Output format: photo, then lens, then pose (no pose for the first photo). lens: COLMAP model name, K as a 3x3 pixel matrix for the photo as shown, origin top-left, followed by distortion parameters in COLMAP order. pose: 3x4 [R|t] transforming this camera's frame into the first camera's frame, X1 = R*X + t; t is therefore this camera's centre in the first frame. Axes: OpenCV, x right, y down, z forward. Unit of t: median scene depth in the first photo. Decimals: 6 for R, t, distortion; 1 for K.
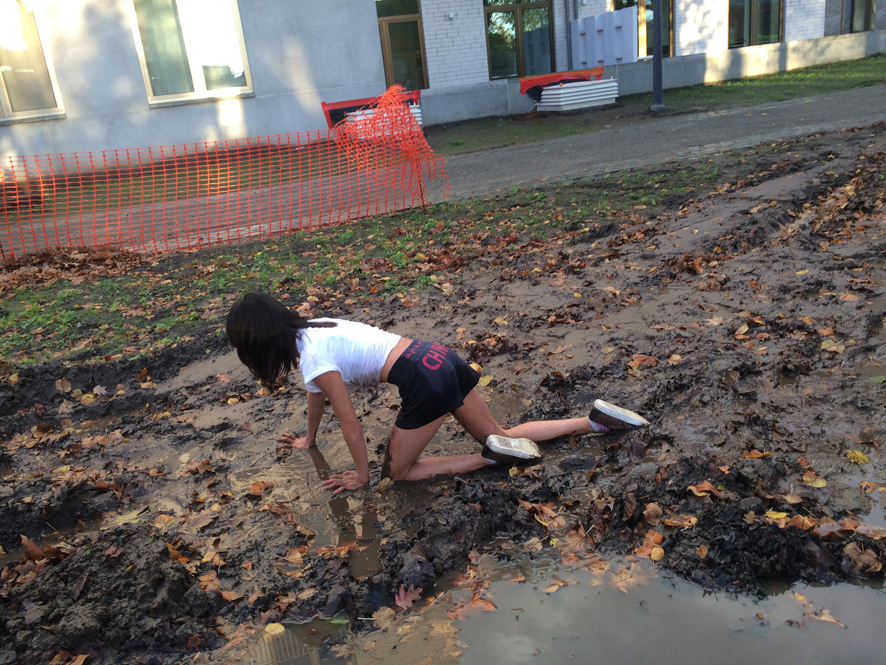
lens RADIAL K [[753.0, 0, 440.0], [0, 753.0, 332.0], [0, 0, 1]] dist [0.085637, -0.114698]
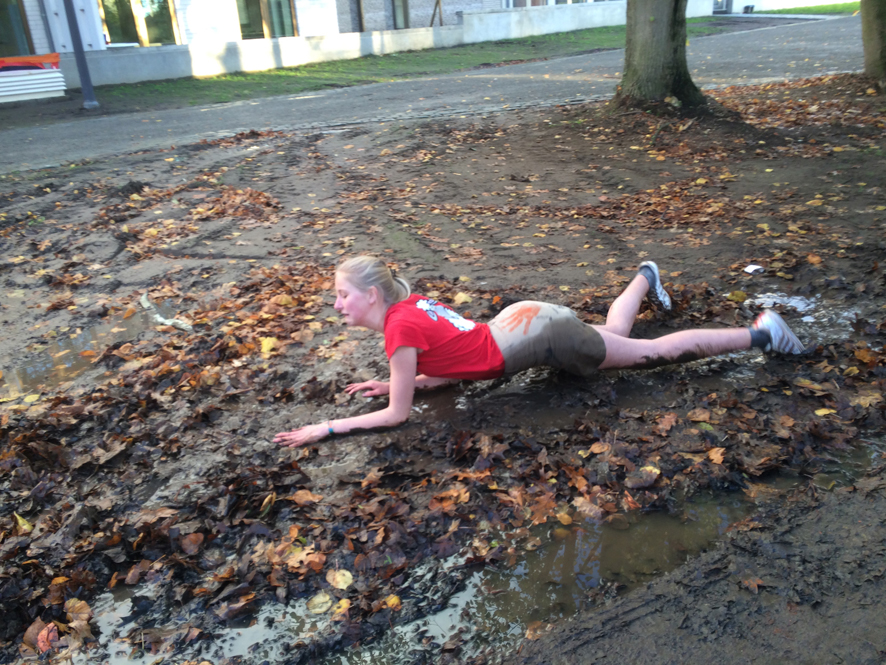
lens RADIAL K [[751.1, 0, 438.7], [0, 751.1, 329.4], [0, 0, 1]] dist [0.087063, -0.110425]
pose [[0.911040, -0.098975, 0.400263, 0.762331], [0.088658, 0.995078, 0.044264, -0.093164], [-0.402674, -0.004840, 0.915331, 0.011138]]
